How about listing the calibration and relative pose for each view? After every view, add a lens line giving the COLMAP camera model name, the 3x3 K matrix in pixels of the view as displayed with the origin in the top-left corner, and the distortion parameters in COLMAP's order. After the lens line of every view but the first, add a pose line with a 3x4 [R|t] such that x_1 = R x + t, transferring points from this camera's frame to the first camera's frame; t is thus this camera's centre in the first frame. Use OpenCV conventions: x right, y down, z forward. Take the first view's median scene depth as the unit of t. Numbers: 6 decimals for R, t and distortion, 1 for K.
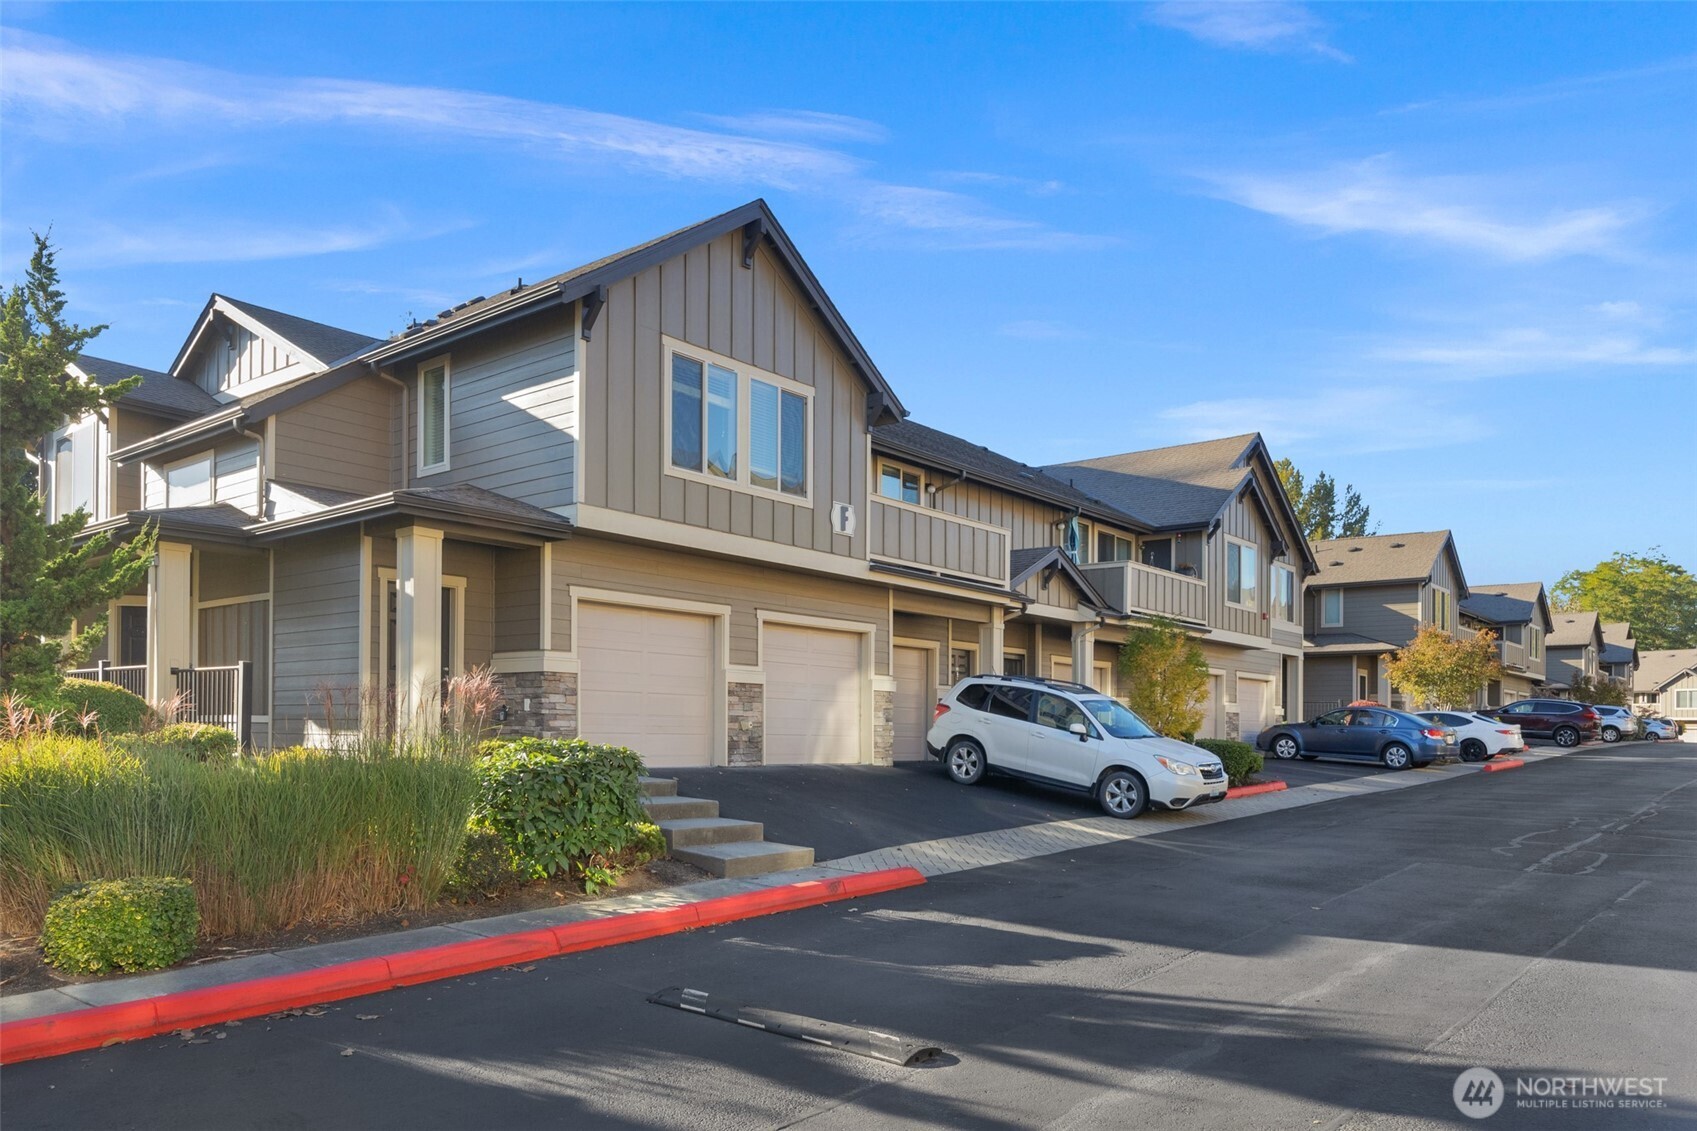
lens RADIAL K [[1151.6, 0, 850.7], [0, 1151.6, 739.6], [0, 0, 1]] dist [0.003260, 0.000693]
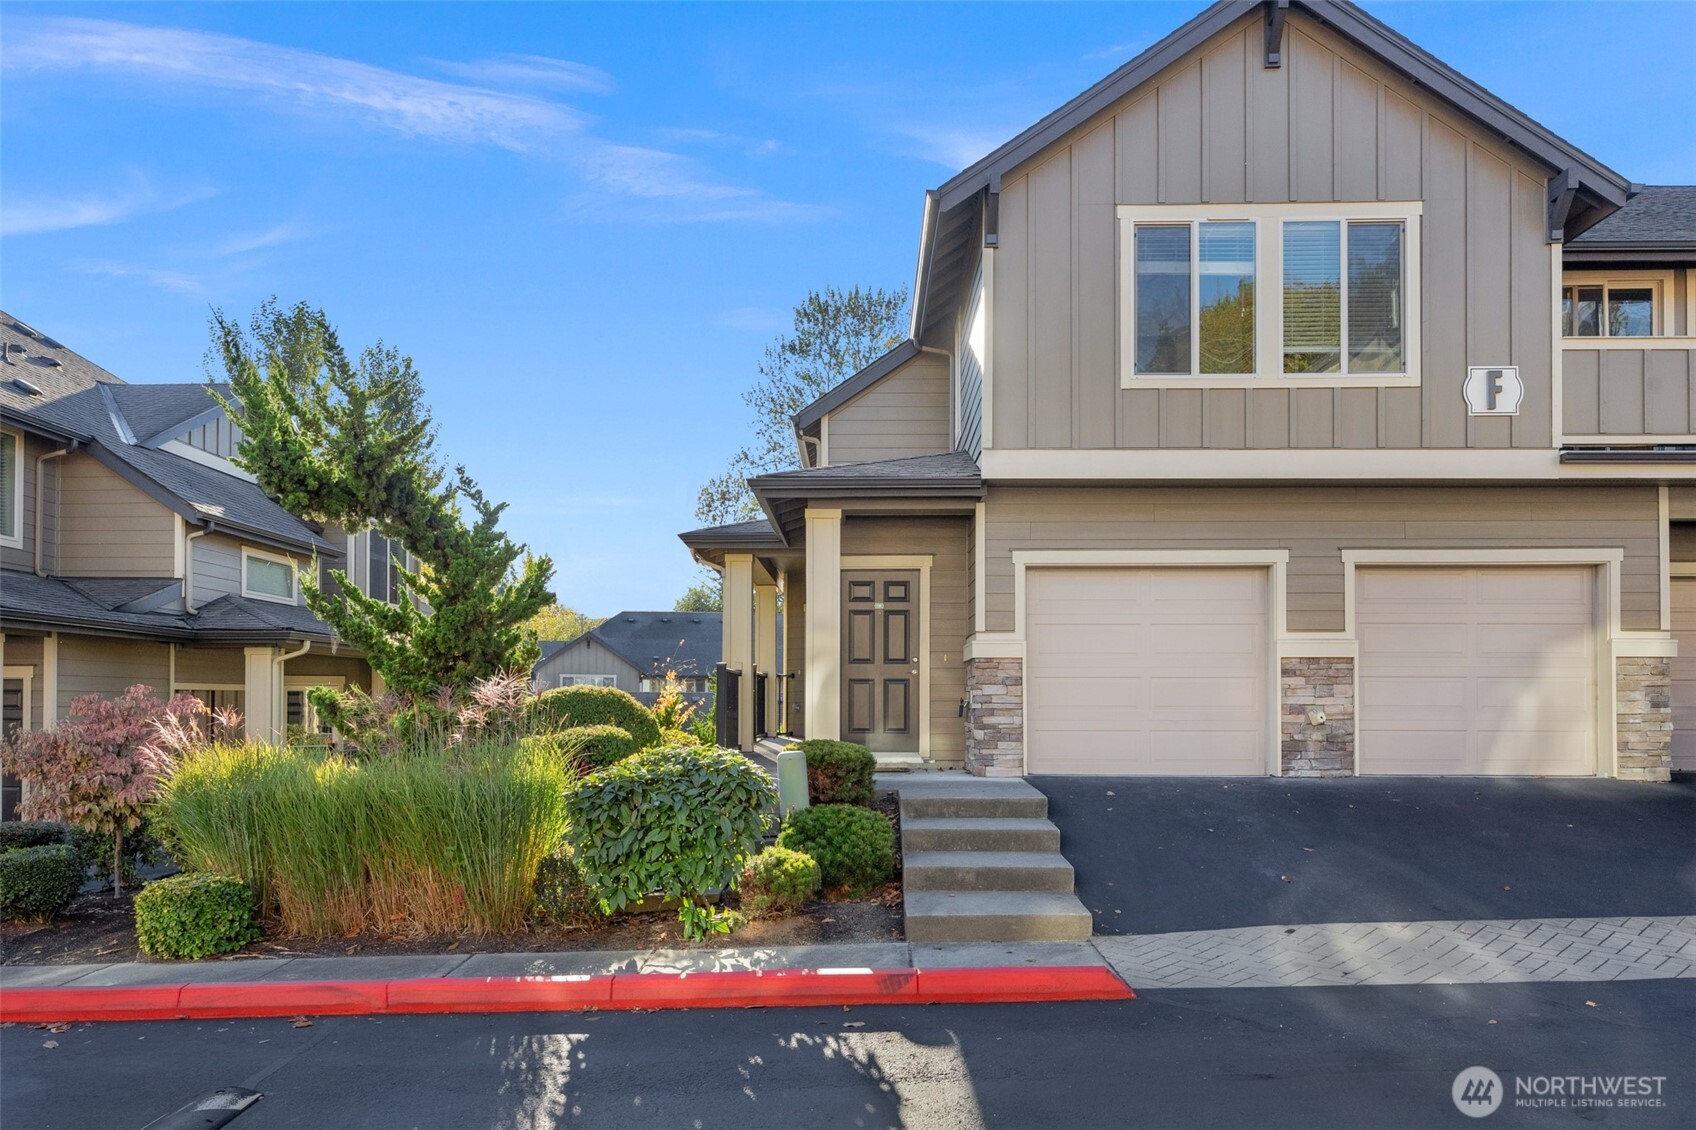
lens RADIAL K [[1186.7, 0, 842.9], [0, 1186.7, 708.3], [0, 0, 1]] dist [0.001956, 0.000848]
pose [[0.625552, -0.010162, -0.780116, 0.302541], [0.003828, 0.999943, -0.009957, -0.012693], [0.780173, 0.003242, 0.625556, 0.340531]]
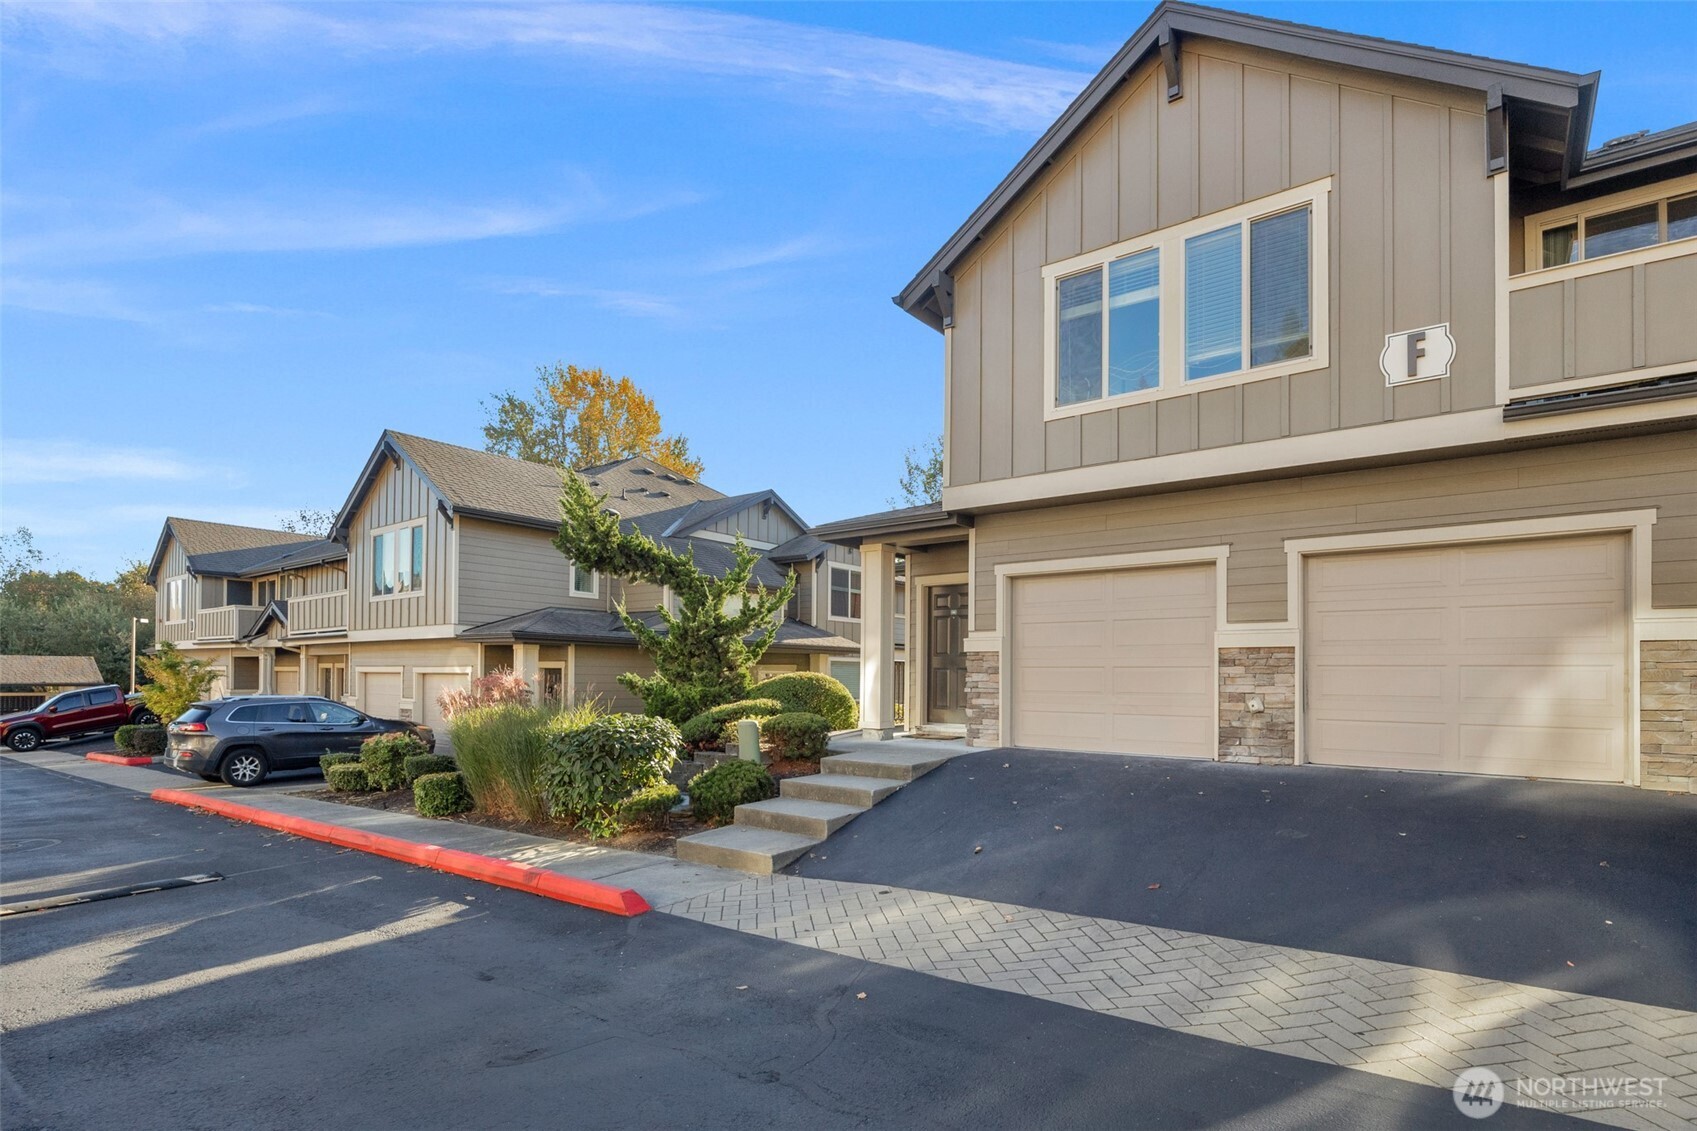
lens RADIAL K [[834.6, 0, 857.0], [0, 834.6, 682.8], [0, 0, 1]] dist [-0.015432, 0.000499]
pose [[0.045924, -0.005239, -0.998931, 0.432638], [-0.010100, 0.999933, -0.005709, -0.022397], [0.998894, 0.010351, 0.045868, 0.760633]]
